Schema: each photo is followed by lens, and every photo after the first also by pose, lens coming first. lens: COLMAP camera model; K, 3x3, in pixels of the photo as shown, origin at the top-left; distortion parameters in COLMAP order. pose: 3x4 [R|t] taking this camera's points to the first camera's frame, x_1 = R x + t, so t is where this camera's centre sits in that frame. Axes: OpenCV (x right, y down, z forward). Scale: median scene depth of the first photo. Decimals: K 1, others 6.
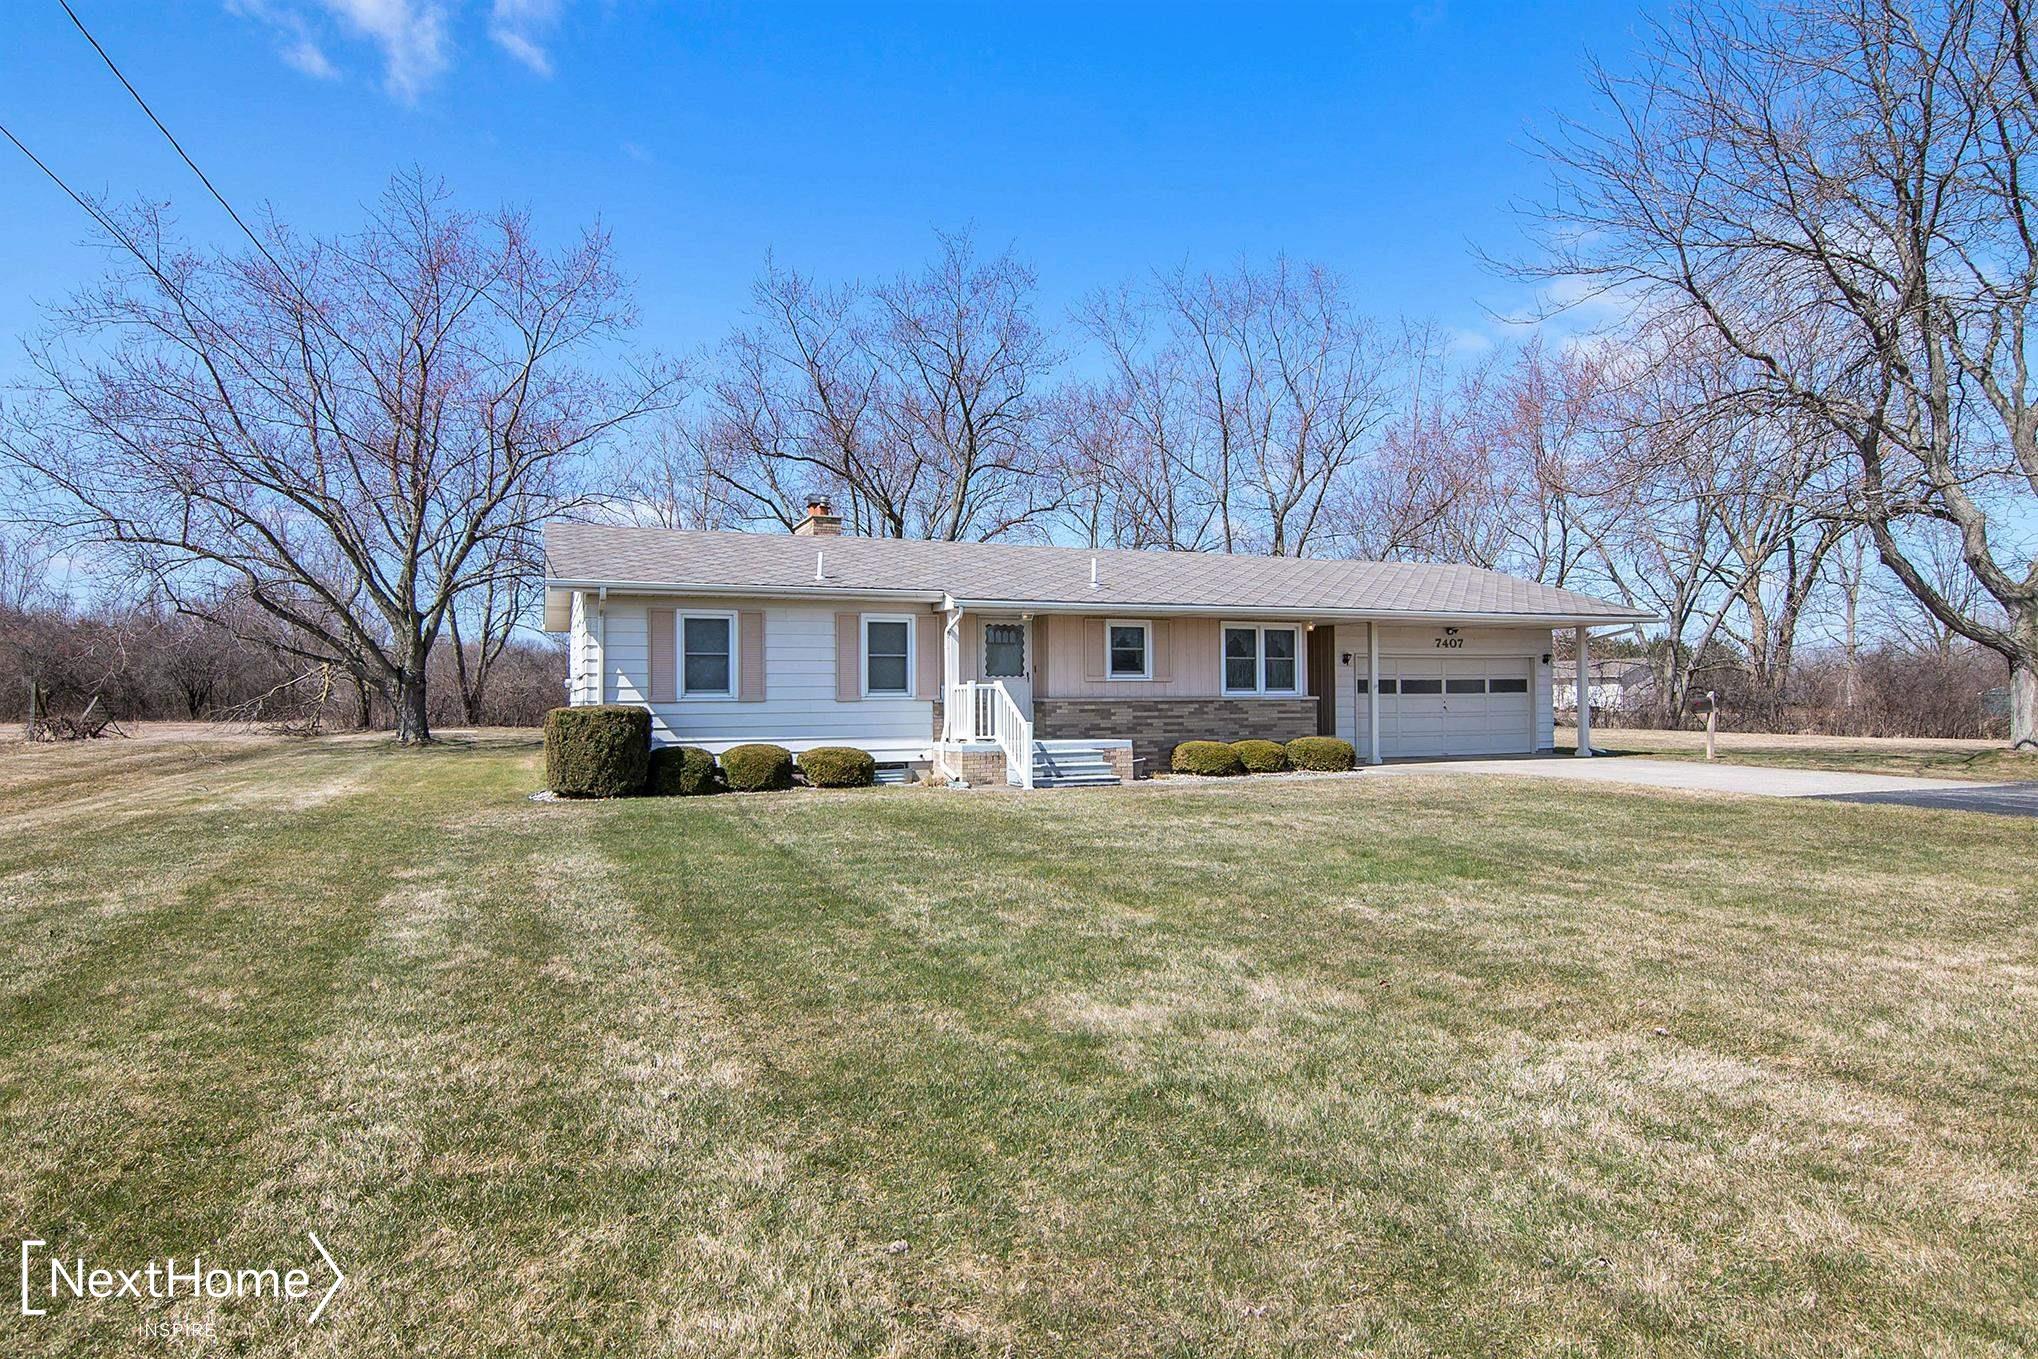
lens RADIAL K [[1146.5, 0, 1027.2], [0, 1146.5, 679.8], [0, 0, 1]] dist [0.008524, -0.008400]
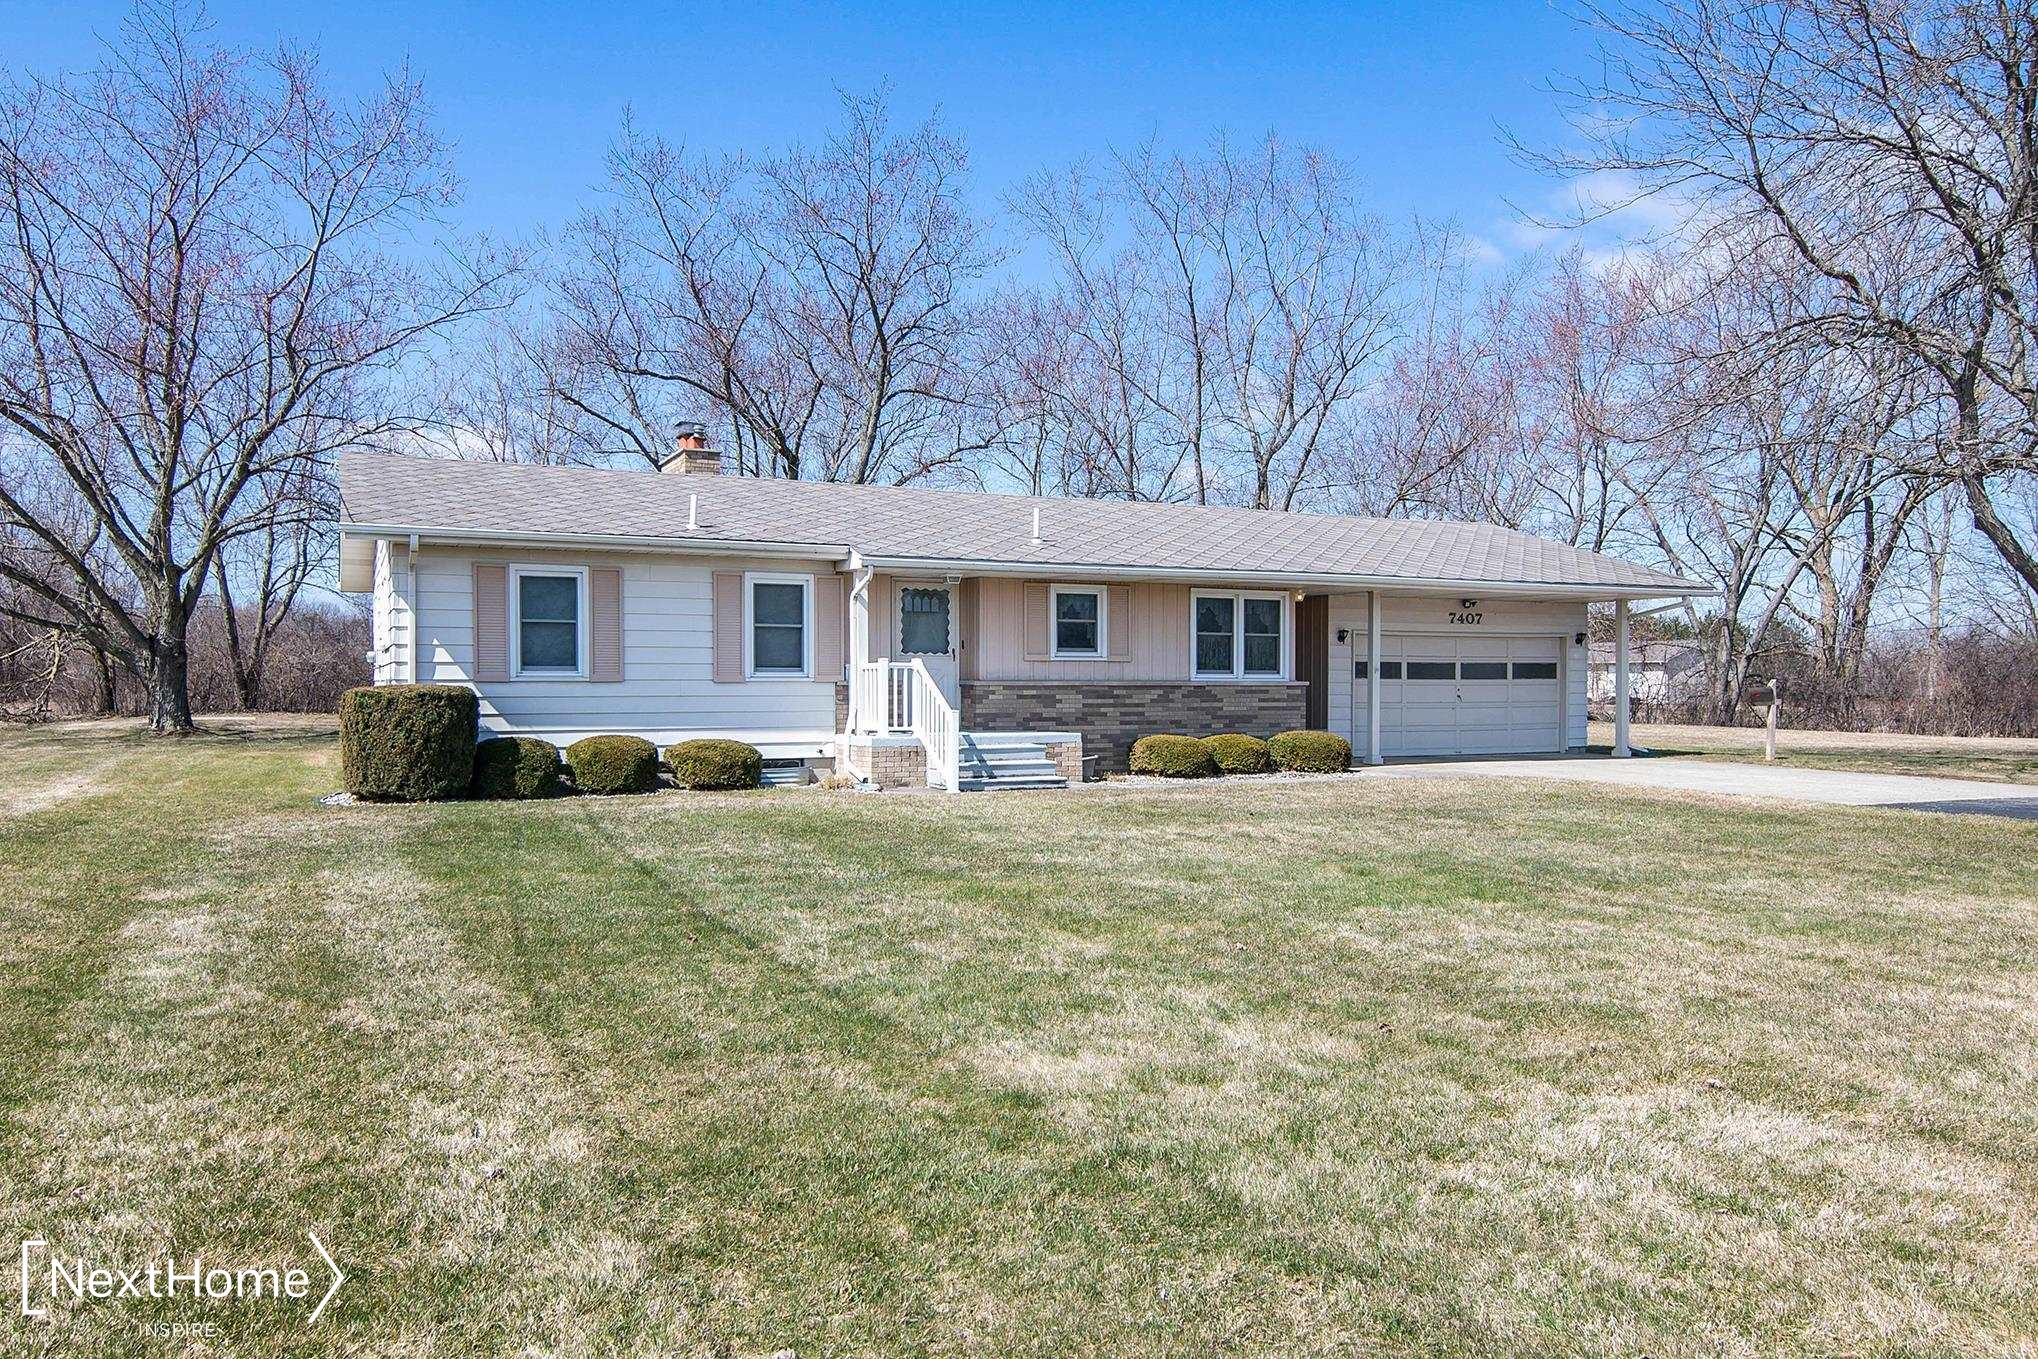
lens RADIAL K [[1408.4, 0, 1026.6], [0, 1408.4, 699.2], [0, 0, 1]] dist [0.011489, -0.008406]
pose [[0.998594, 0.007322, 0.052493, 0.000298], [-0.008746, 0.999598, 0.026960, 0.002024], [-0.052274, -0.027381, 0.998257, 0.005634]]
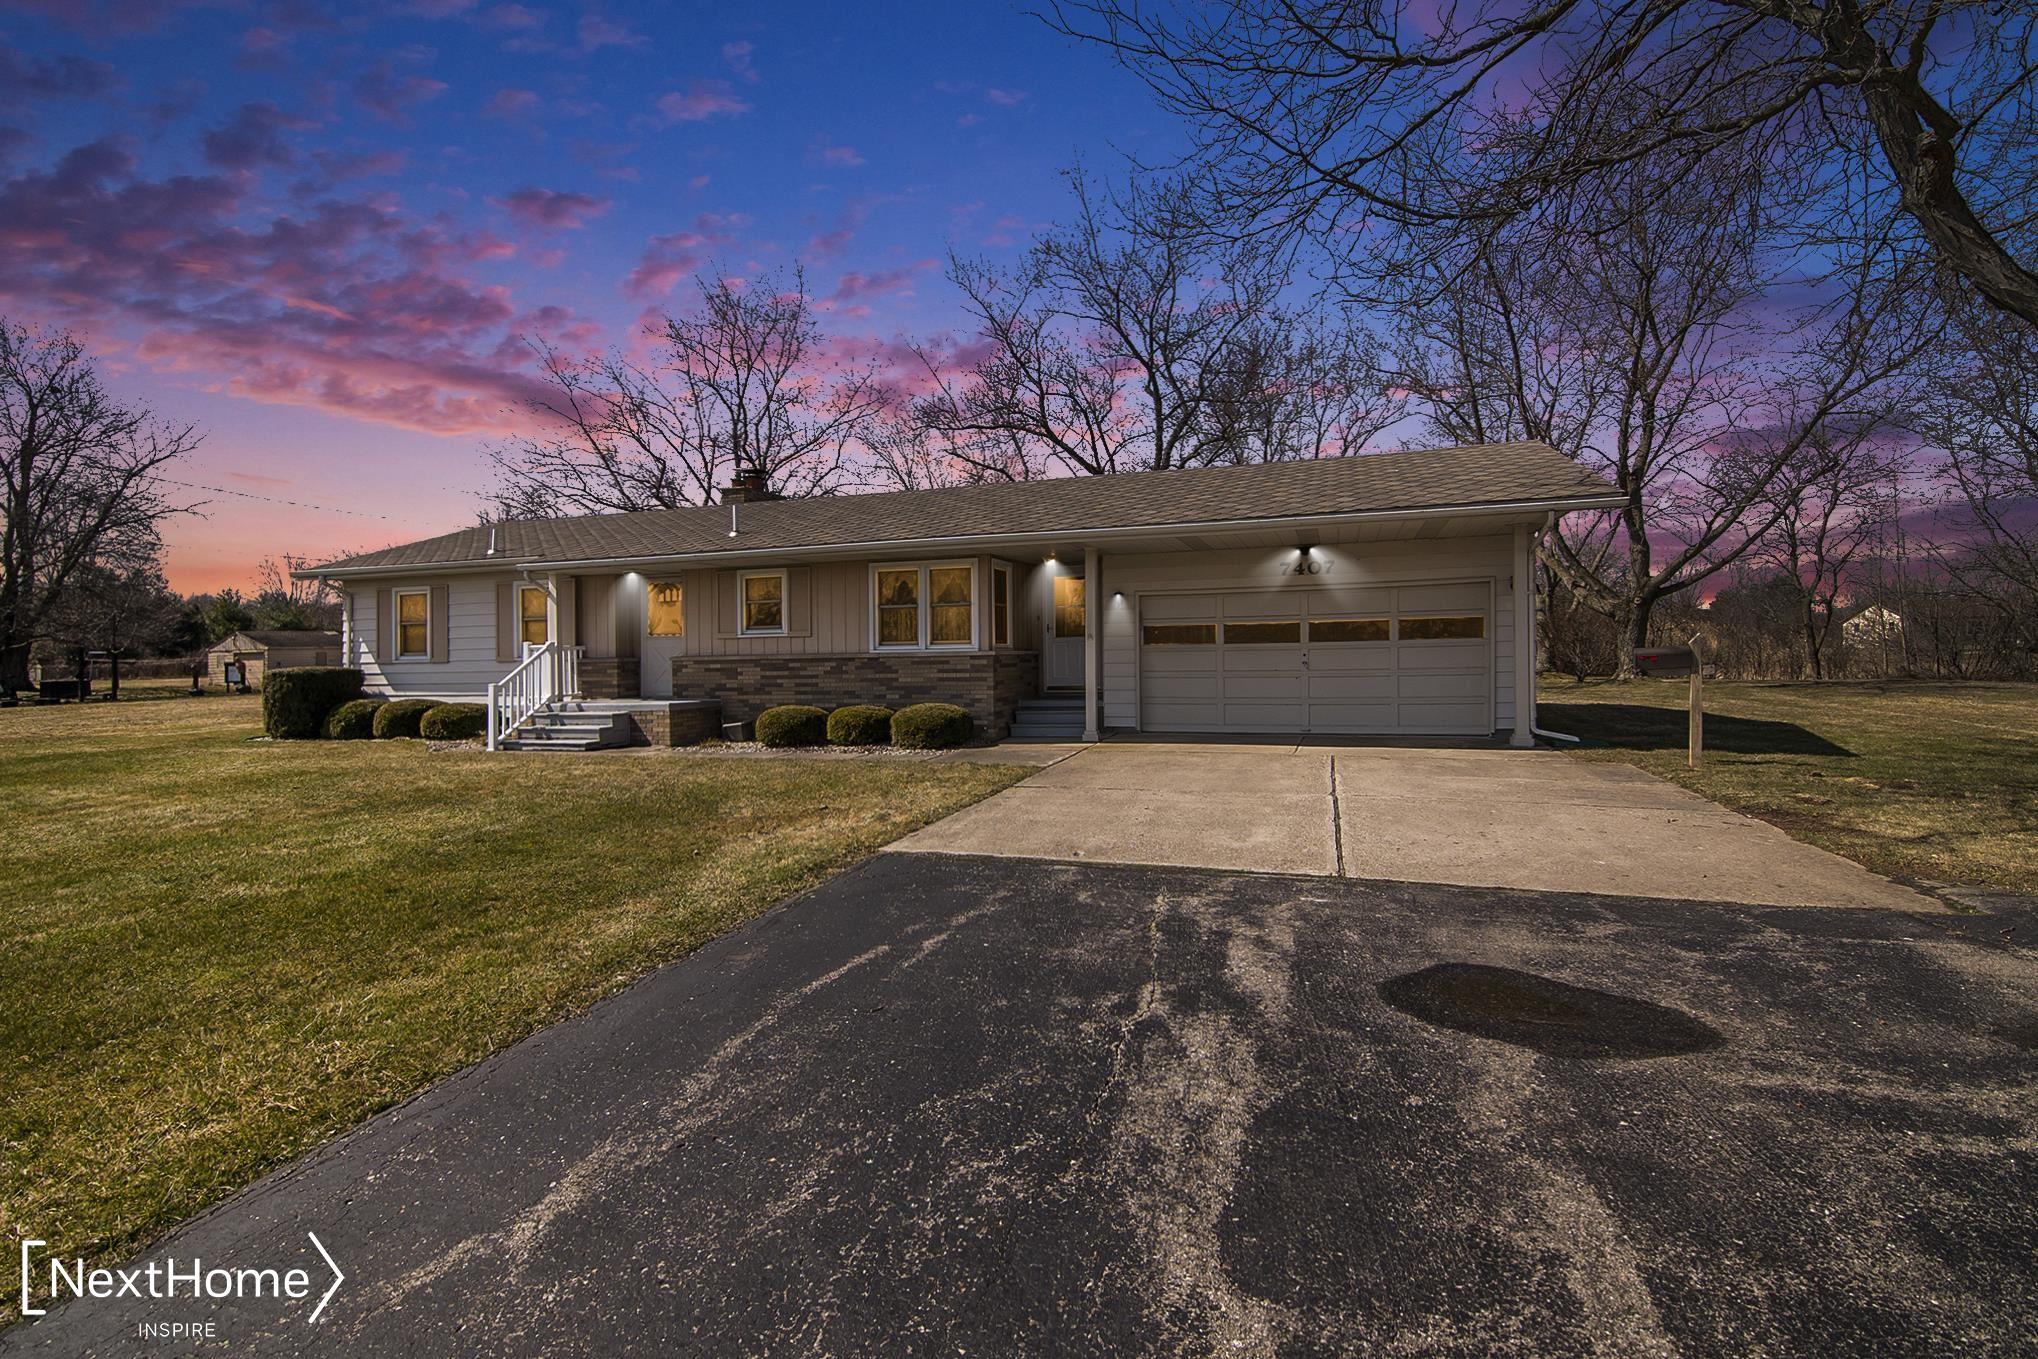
lens RADIAL K [[959.2, 0, 928.2], [0, 959.2, 662.1], [0, 0, 1]] dist [0.021410, 0.000130]
pose [[0.749101, -0.001294, -0.662455, 0.776732], [0.022891, 0.999451, 0.023934, 0.006182], [0.662060, -0.033093, 0.748719, 0.572458]]
